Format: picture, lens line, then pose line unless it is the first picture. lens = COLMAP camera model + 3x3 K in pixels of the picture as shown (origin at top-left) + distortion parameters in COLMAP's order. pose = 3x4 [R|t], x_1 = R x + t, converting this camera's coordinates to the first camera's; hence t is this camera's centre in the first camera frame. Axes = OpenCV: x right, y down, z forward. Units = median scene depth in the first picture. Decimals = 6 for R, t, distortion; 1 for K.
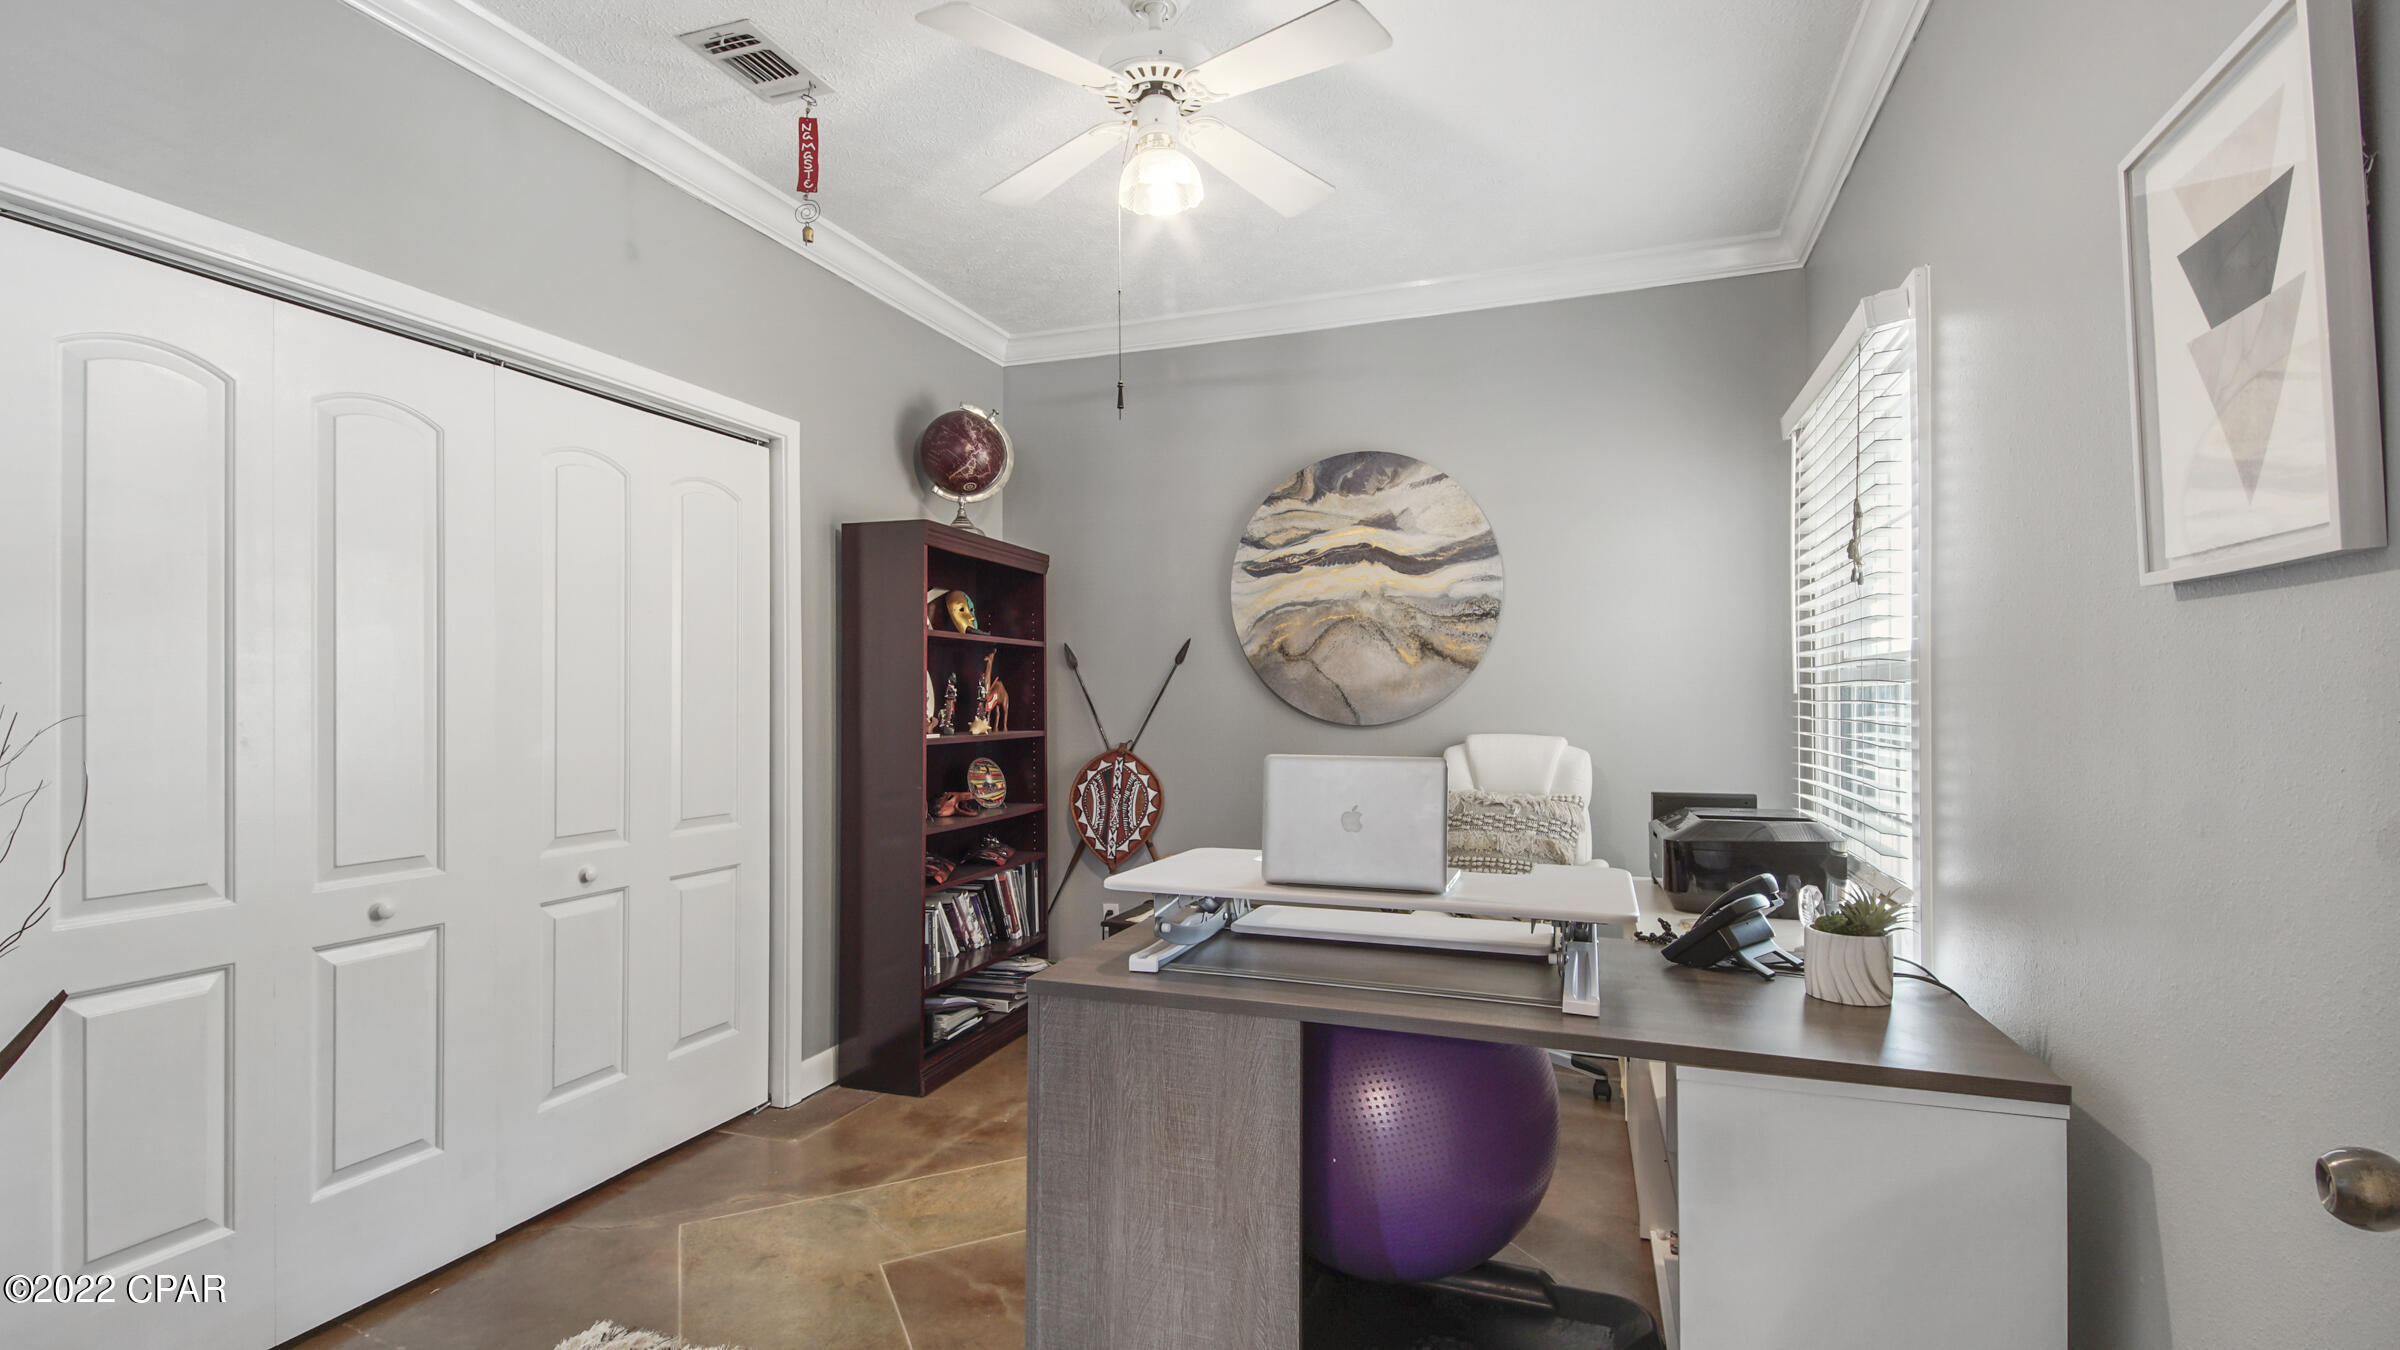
lens RADIAL K [[1076.1, 0, 1189.2], [0, 1076.1, 694.1], [0, 0, 1]] dist [0.002709, -0.011235]
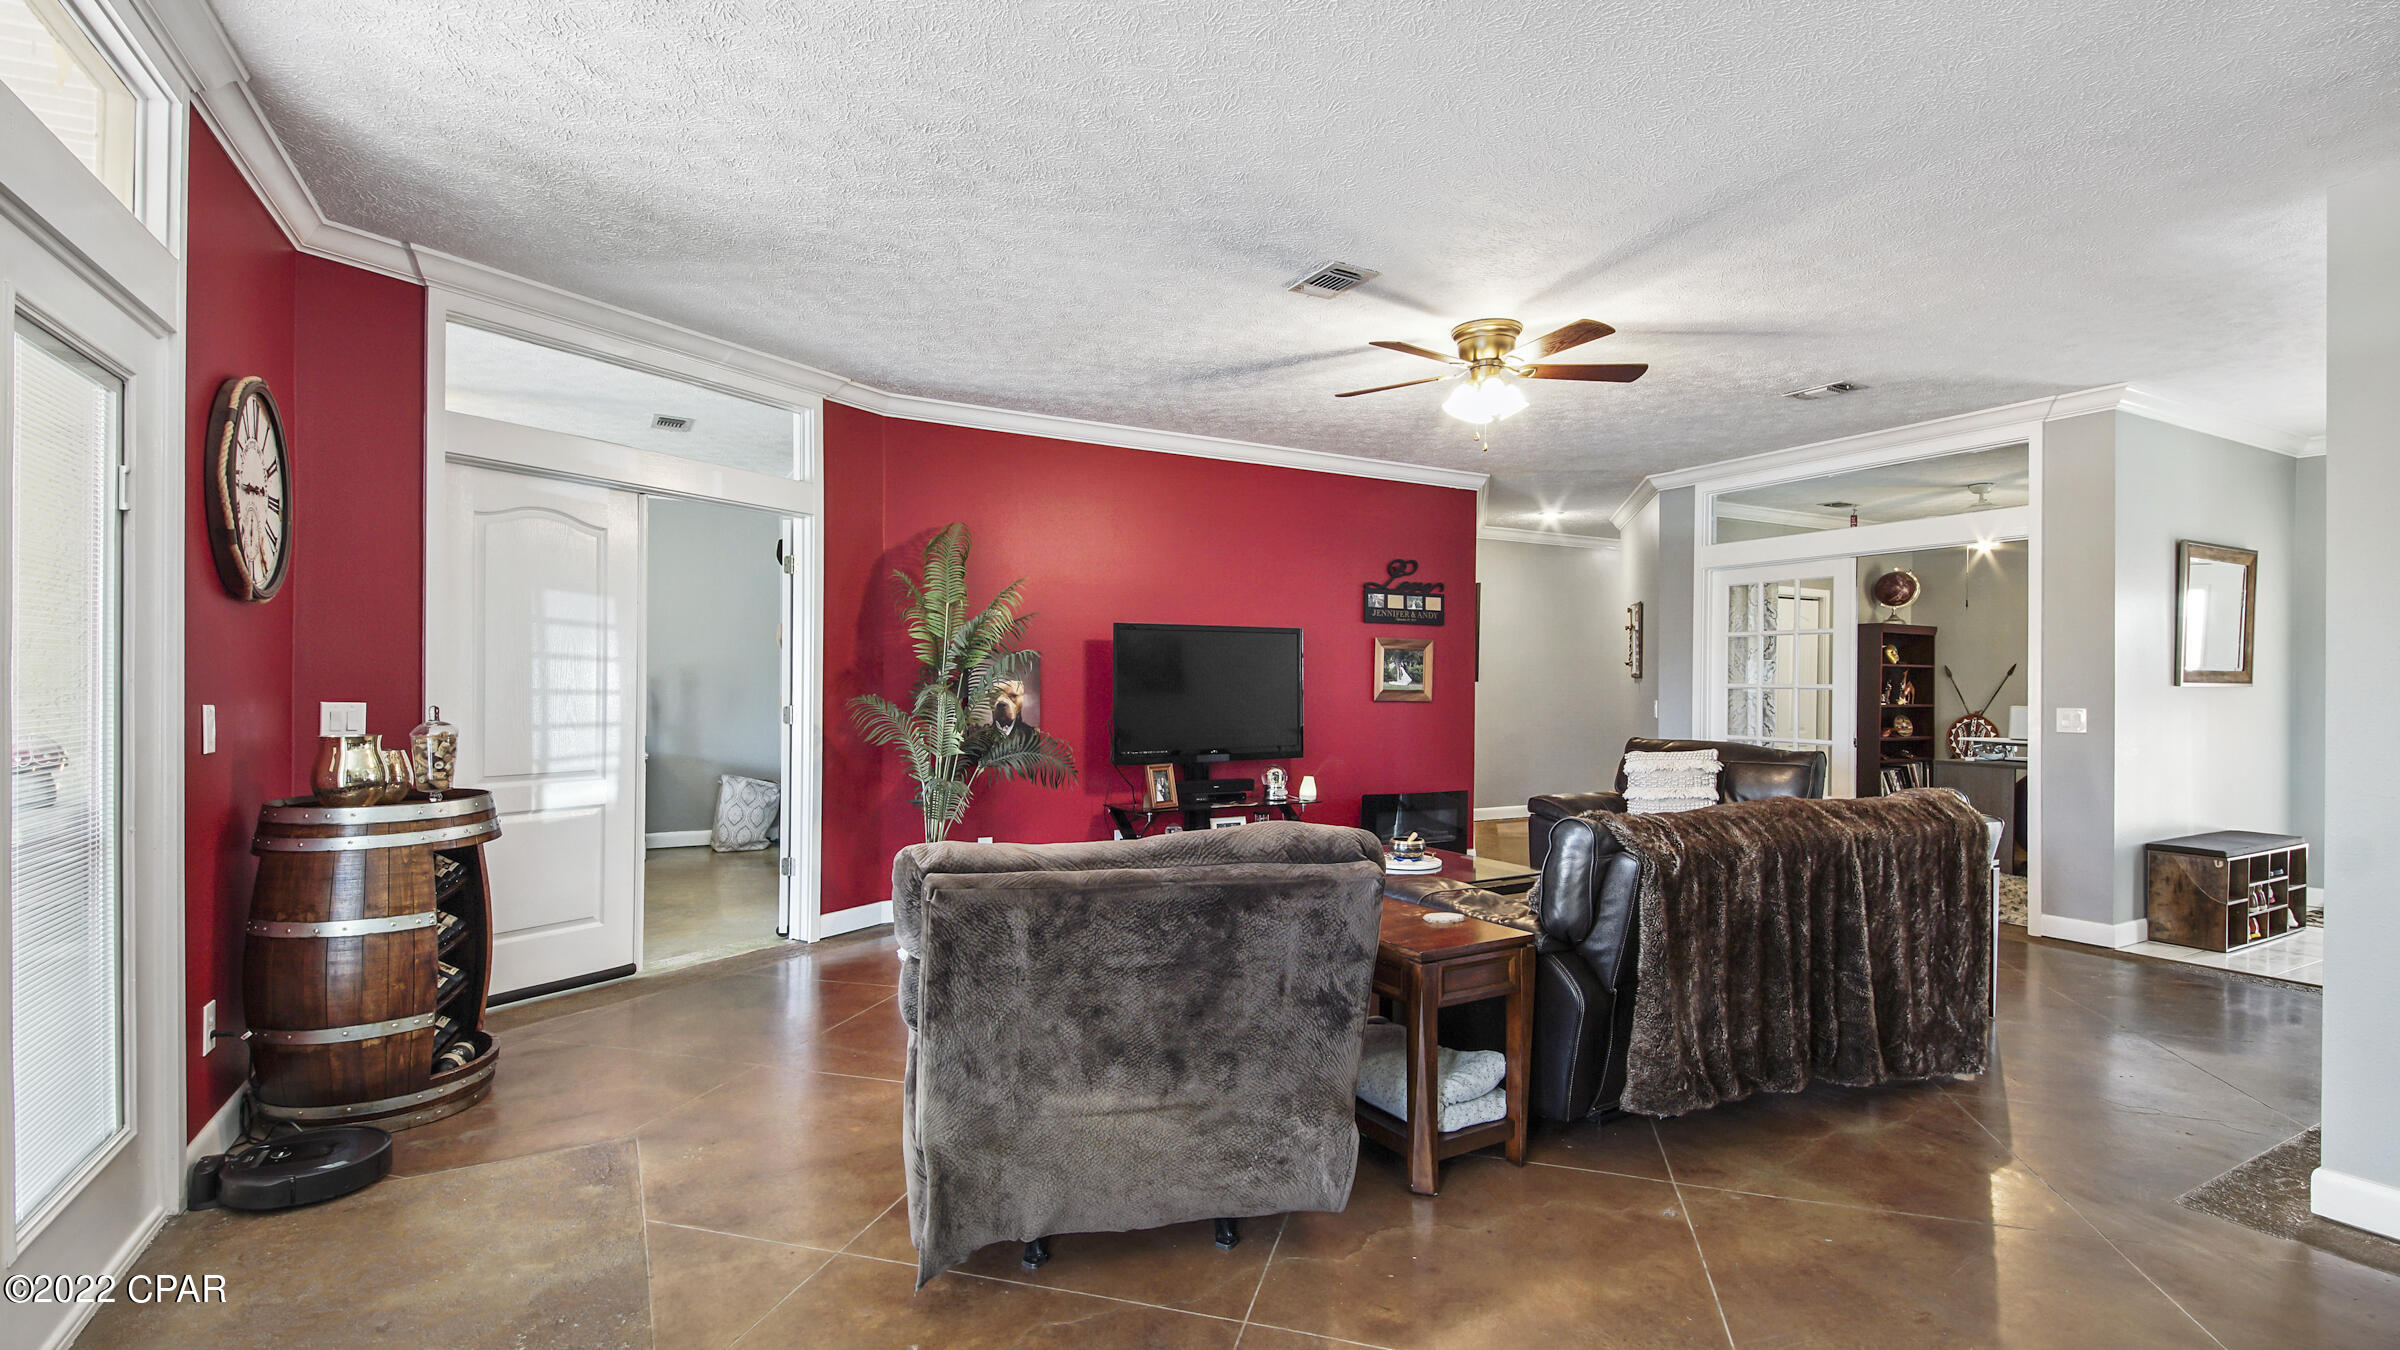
lens RADIAL K [[1076.1, 0, 1128.2], [0, 1076.1, 677.5], [0, 0, 1]] dist [0.002709, -0.011235]
pose [[0.726257, 0.010943, -0.687336, 0.217991], [-0.007113, 0.999939, 0.008404, -0.034656], [0.687386, -0.001214, 0.726291, -2.100068]]
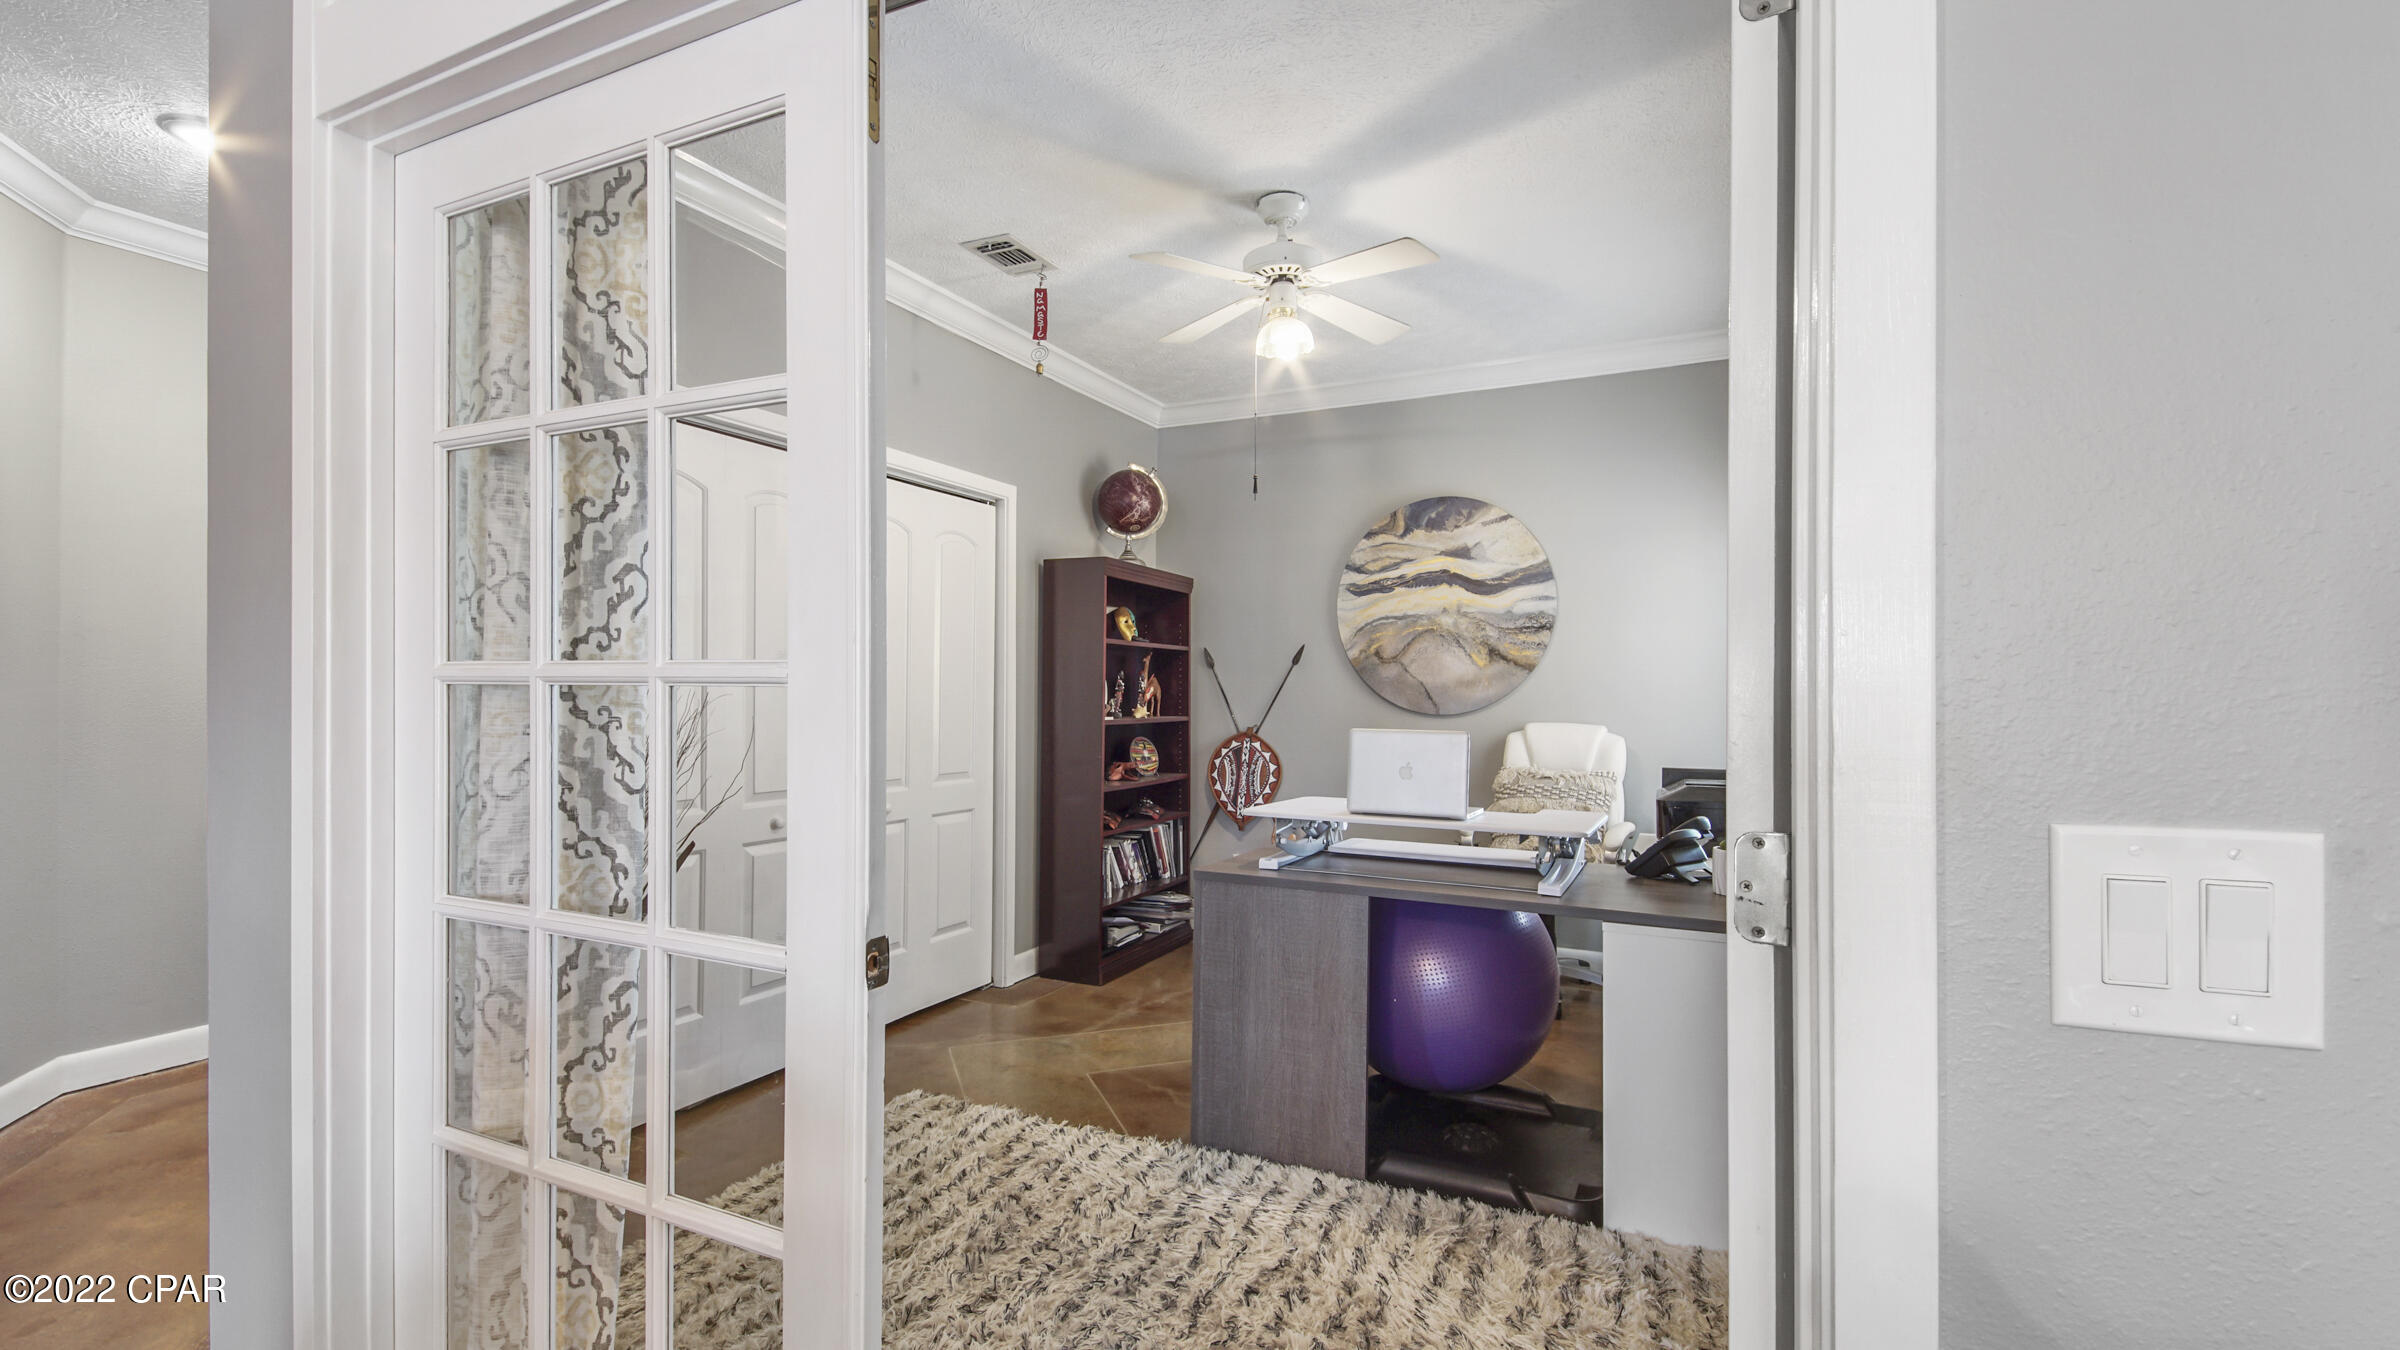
lens RADIAL K [[1076.1, 0, 1195.9], [0, 1076.1, 697.9], [0, 0, 1]] dist [0.002709, -0.011235]
pose [[0.994685, 0.009466, -0.102528, 0.005323], [-0.008635, 0.999926, 0.008549, 0.001006], [0.102601, -0.007618, 0.994693, -0.306966]]
